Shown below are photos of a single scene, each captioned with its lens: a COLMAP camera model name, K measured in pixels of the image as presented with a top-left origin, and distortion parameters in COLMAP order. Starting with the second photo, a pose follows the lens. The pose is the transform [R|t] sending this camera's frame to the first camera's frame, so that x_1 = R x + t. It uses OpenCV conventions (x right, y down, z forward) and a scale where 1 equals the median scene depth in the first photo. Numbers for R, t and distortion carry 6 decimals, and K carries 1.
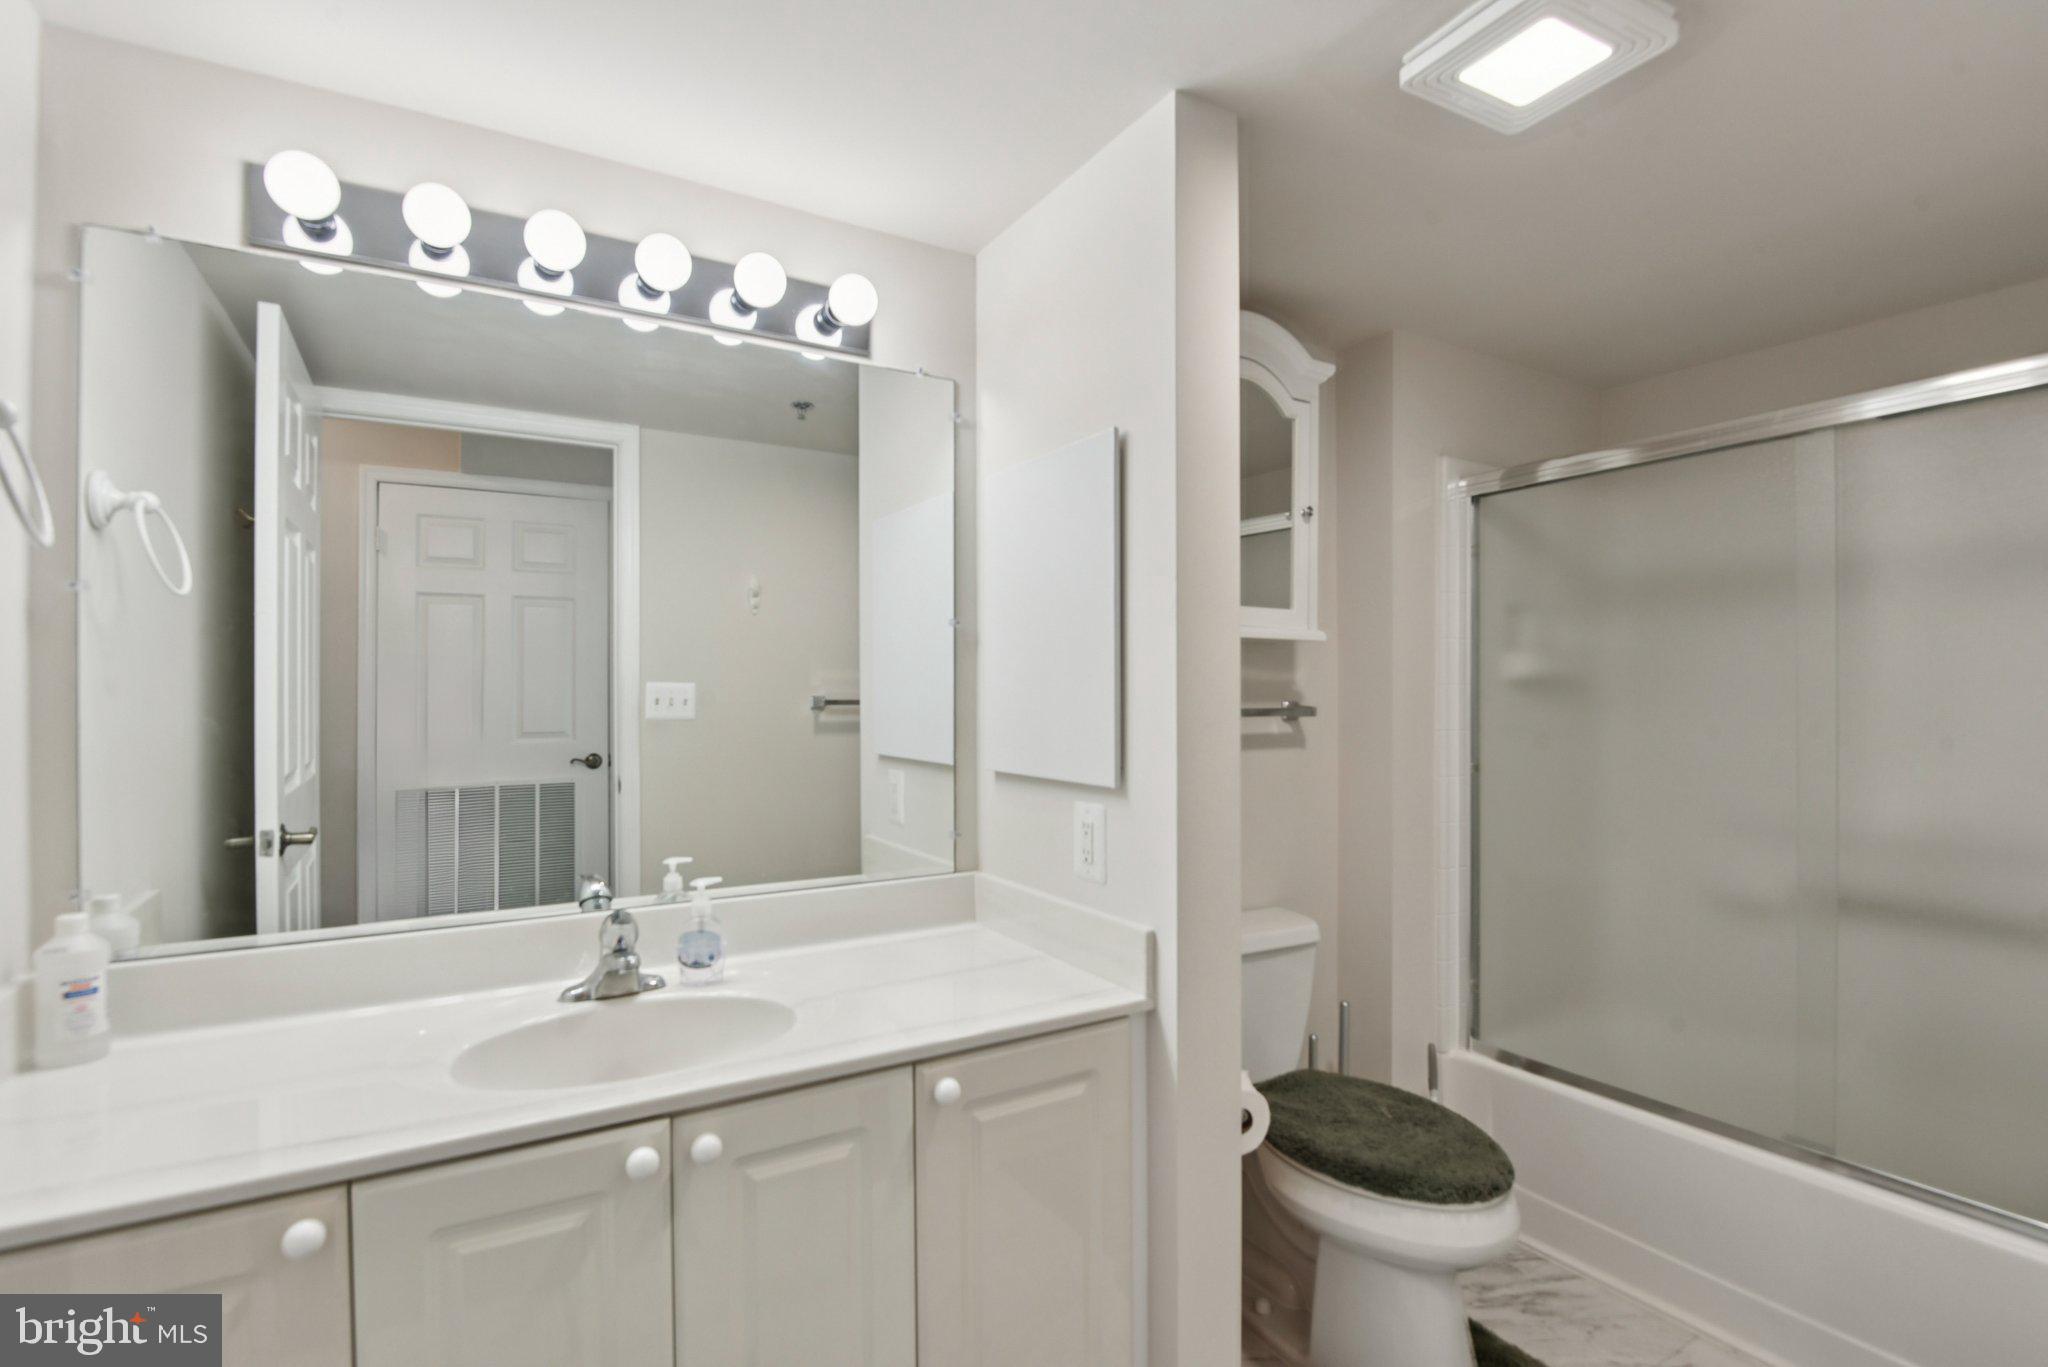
lens RADIAL K [[962.5, 0, 1029.7], [0, 962.5, 686.8], [0, 0, 1]] dist [-0.012491, -0.005708]
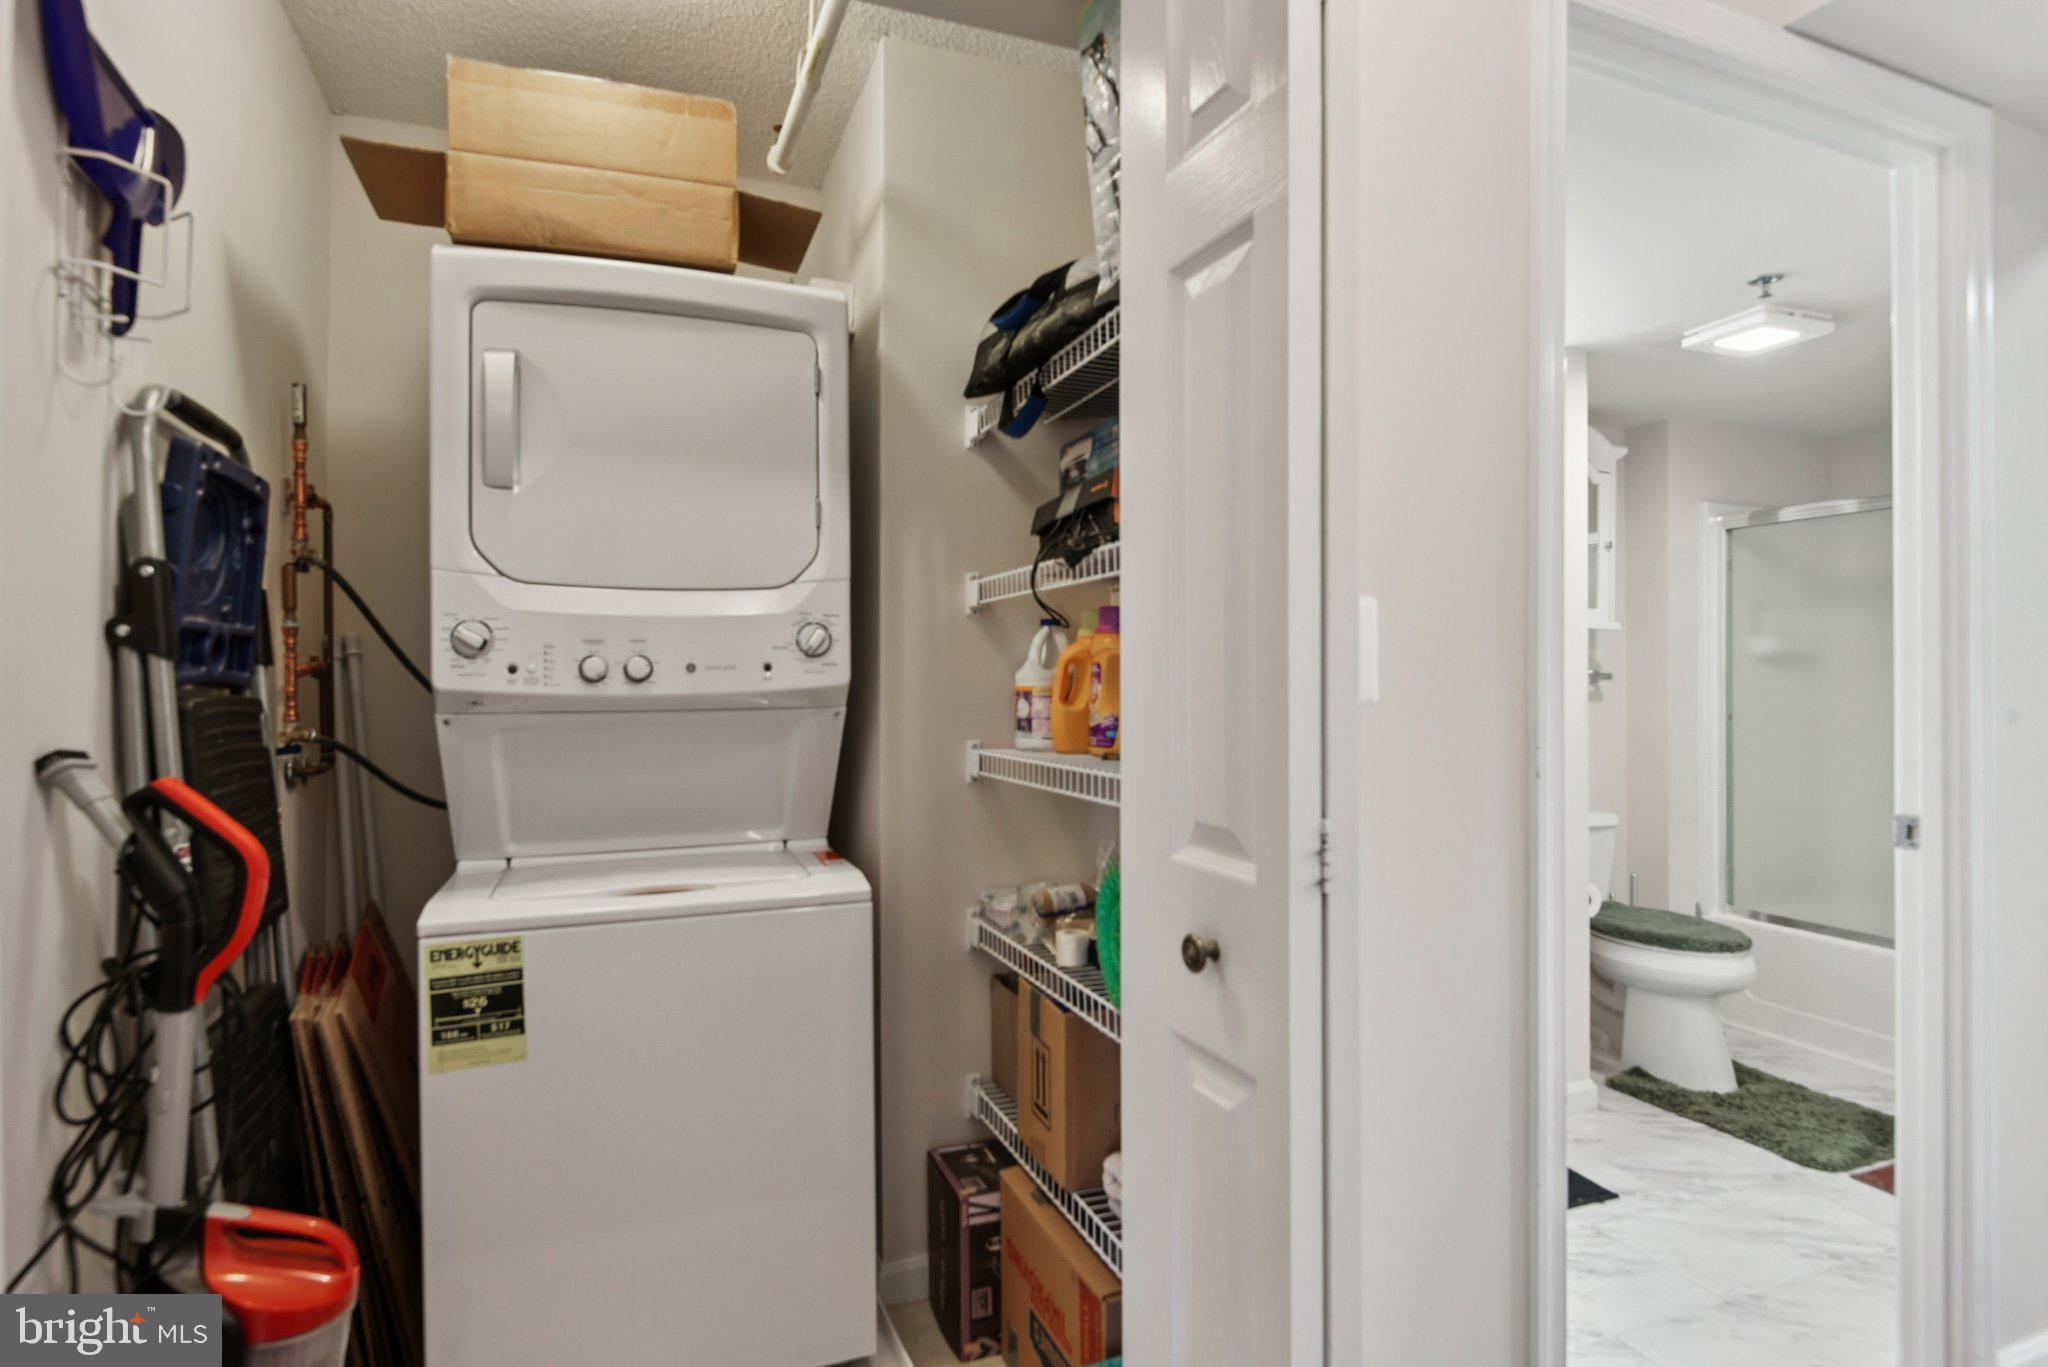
lens RADIAL K [[1024.3, 0, 1025.0], [0, 1024.3, 675.7], [0, 0, 1]] dist [-0.015219, -0.001787]
pose [[0.984141, -0.000144, -0.177386, -0.315385], [-0.000020, 1.000000, -0.000925, 0.025689], [0.177386, 0.000914, 0.984141, -0.712311]]
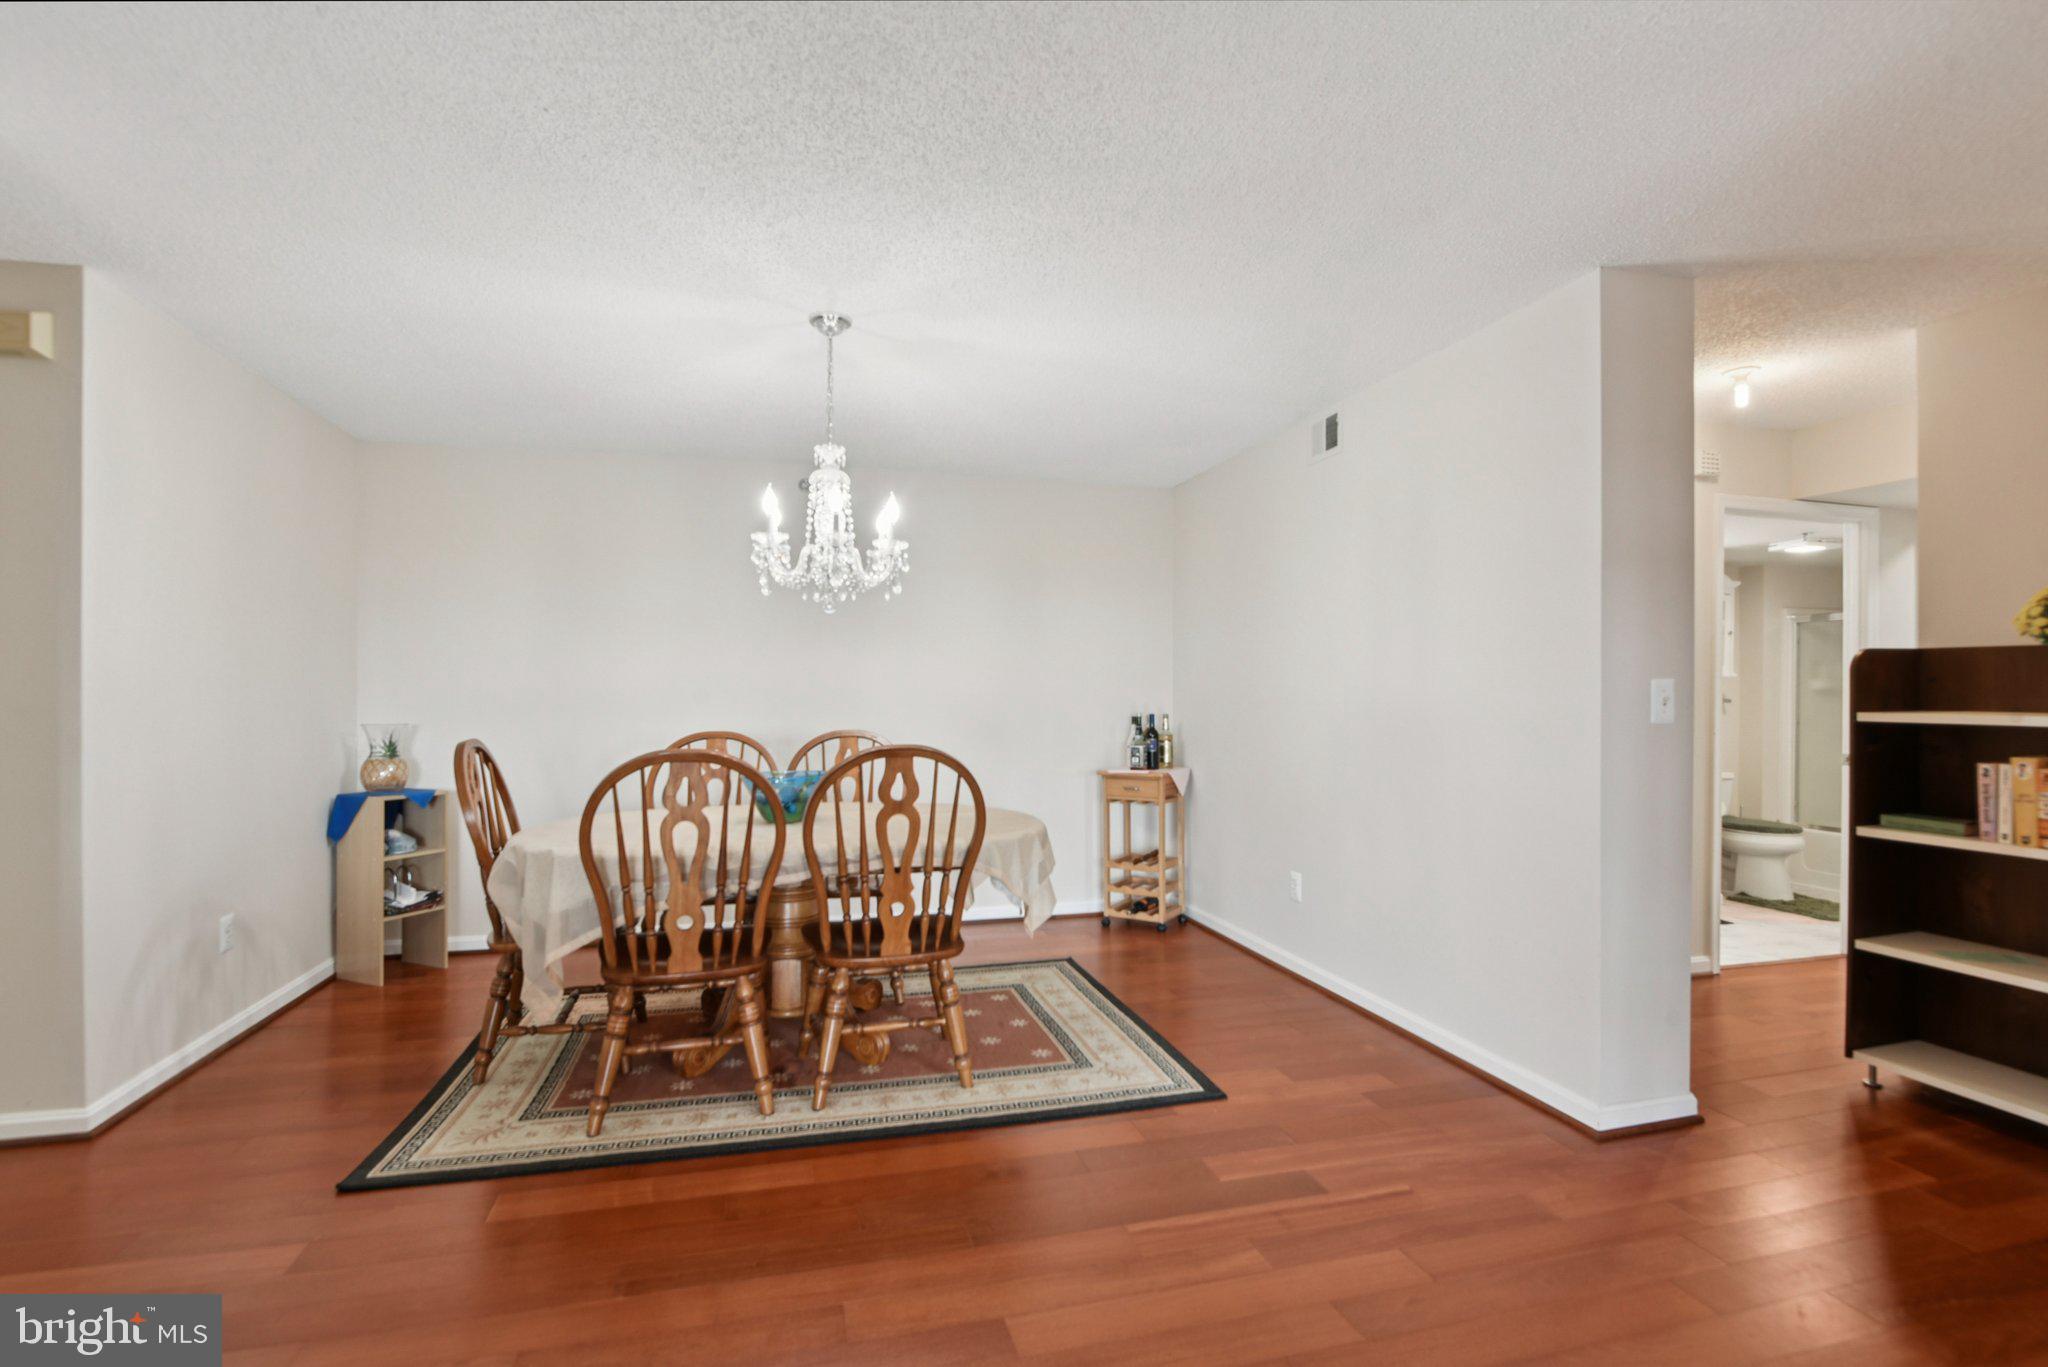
lens RADIAL K [[962.5, 0, 1017.3], [0, 962.5, 686.9], [0, 0, 1]] dist [-0.012491, -0.005708]
pose [[0.957024, 0.008676, -0.289880, -0.886463], [-0.007953, 0.999962, 0.003673, -0.007911], [0.289901, -0.001210, 0.957056, -2.264318]]
